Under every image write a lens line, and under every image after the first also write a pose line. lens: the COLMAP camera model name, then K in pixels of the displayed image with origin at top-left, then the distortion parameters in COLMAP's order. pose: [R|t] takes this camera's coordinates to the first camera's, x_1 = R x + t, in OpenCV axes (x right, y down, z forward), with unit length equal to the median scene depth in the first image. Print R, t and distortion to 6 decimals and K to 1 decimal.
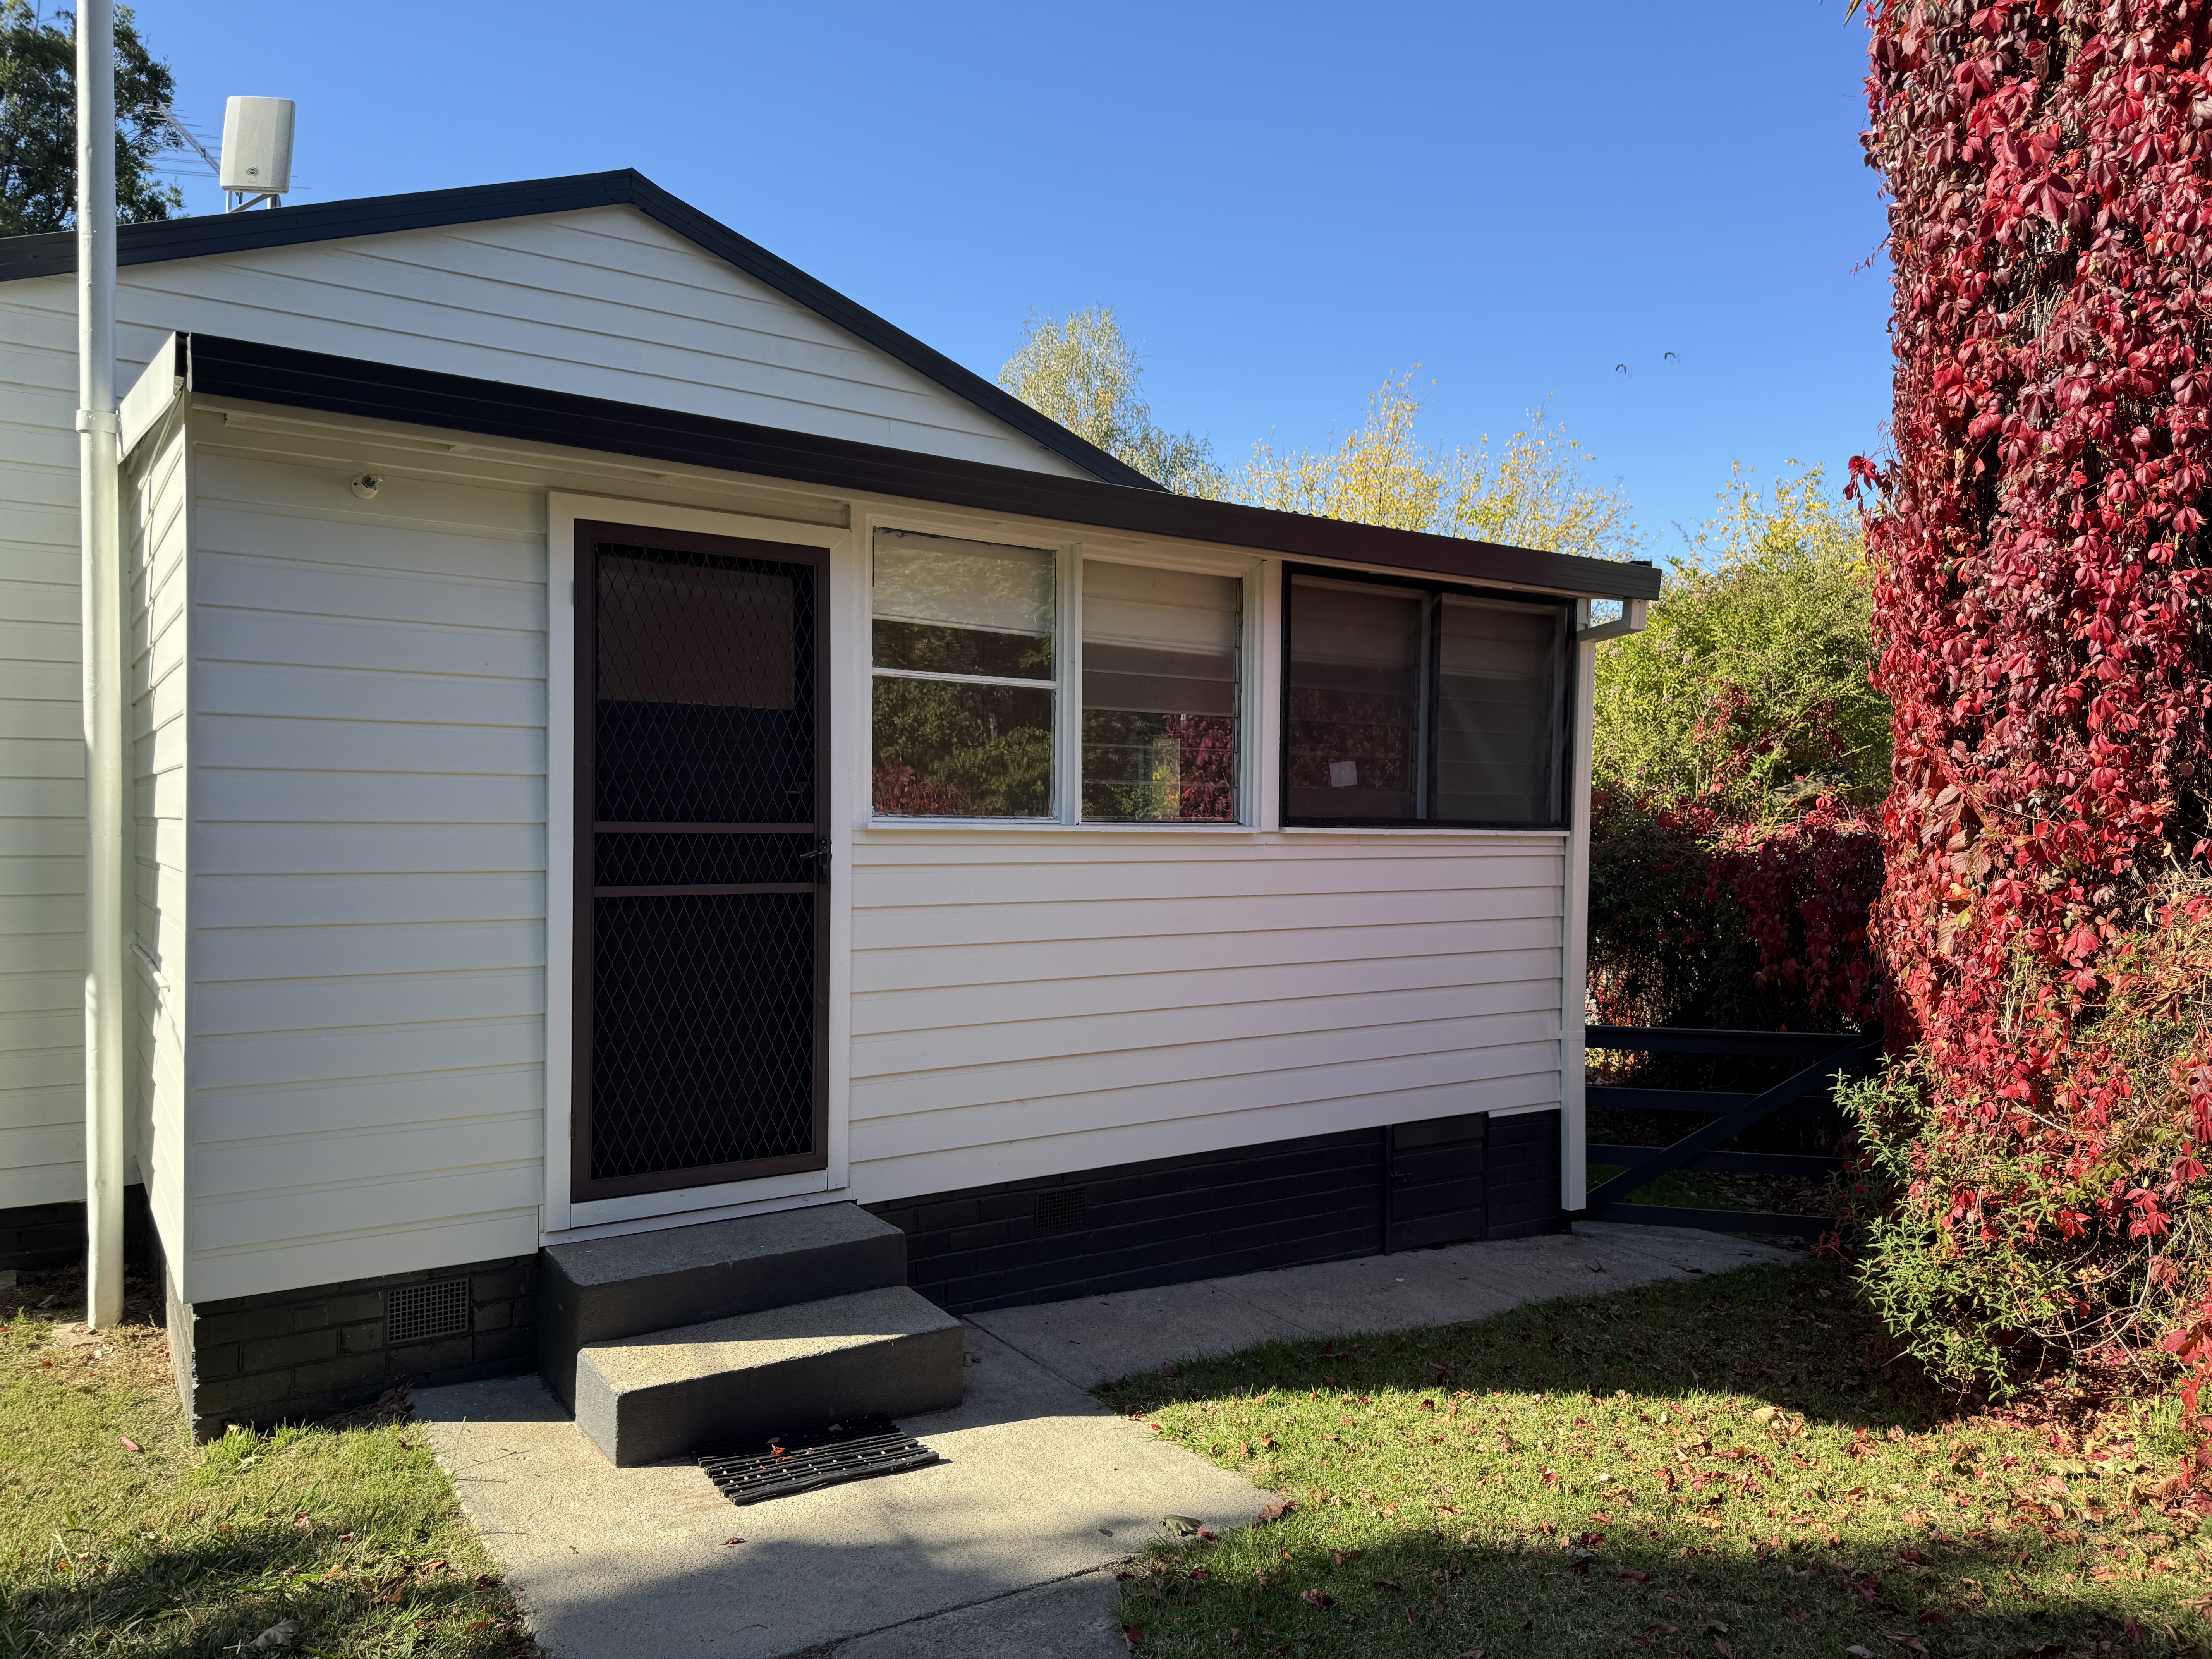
lens RADIAL K [[1572.5, 0, 1106.6], [0, 1572.5, 845.2], [0, 0, 1]] dist [-0.000328, -0.003786]
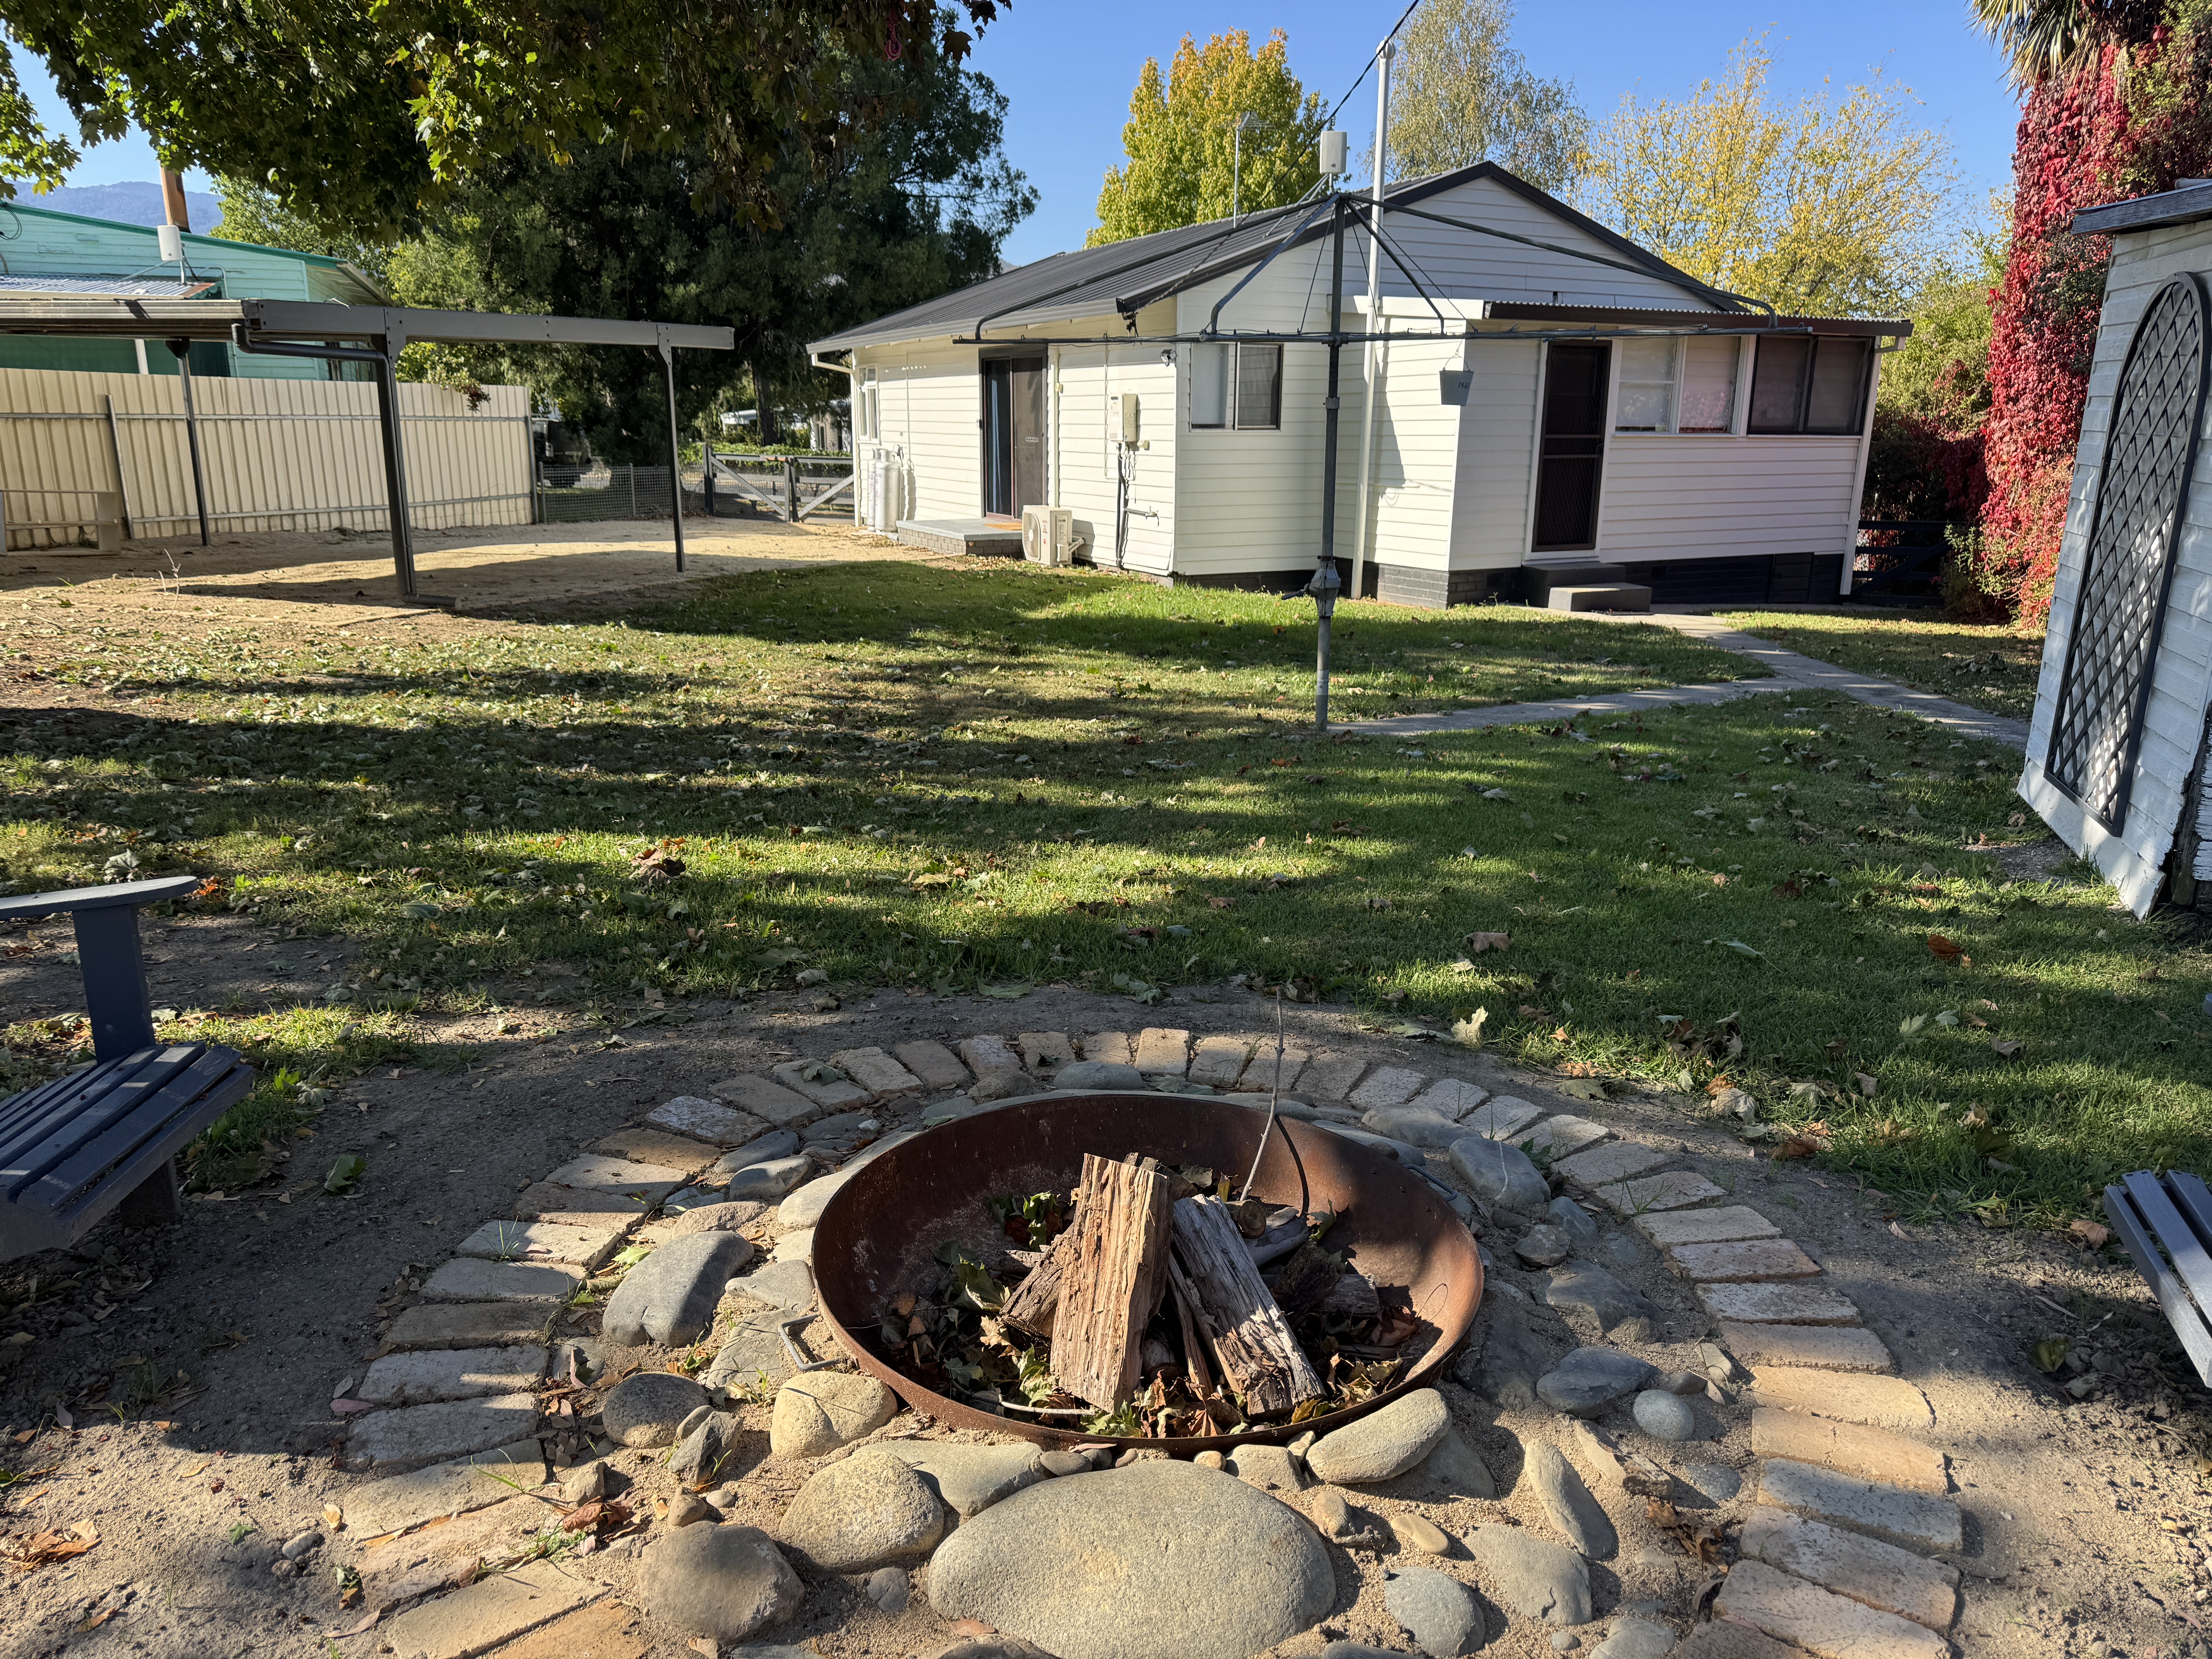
lens RADIAL K [[1572.5, 0, 1106.6], [0, 1572.5, 845.2], [0, 0, 1]] dist [-0.000328, -0.003786]
pose [[0.988381, 0.032742, -0.148426, -0.592968], [0.004554, 0.969703, 0.244244, 0.008092], [0.151926, -0.242082, 0.958287, -2.055893]]
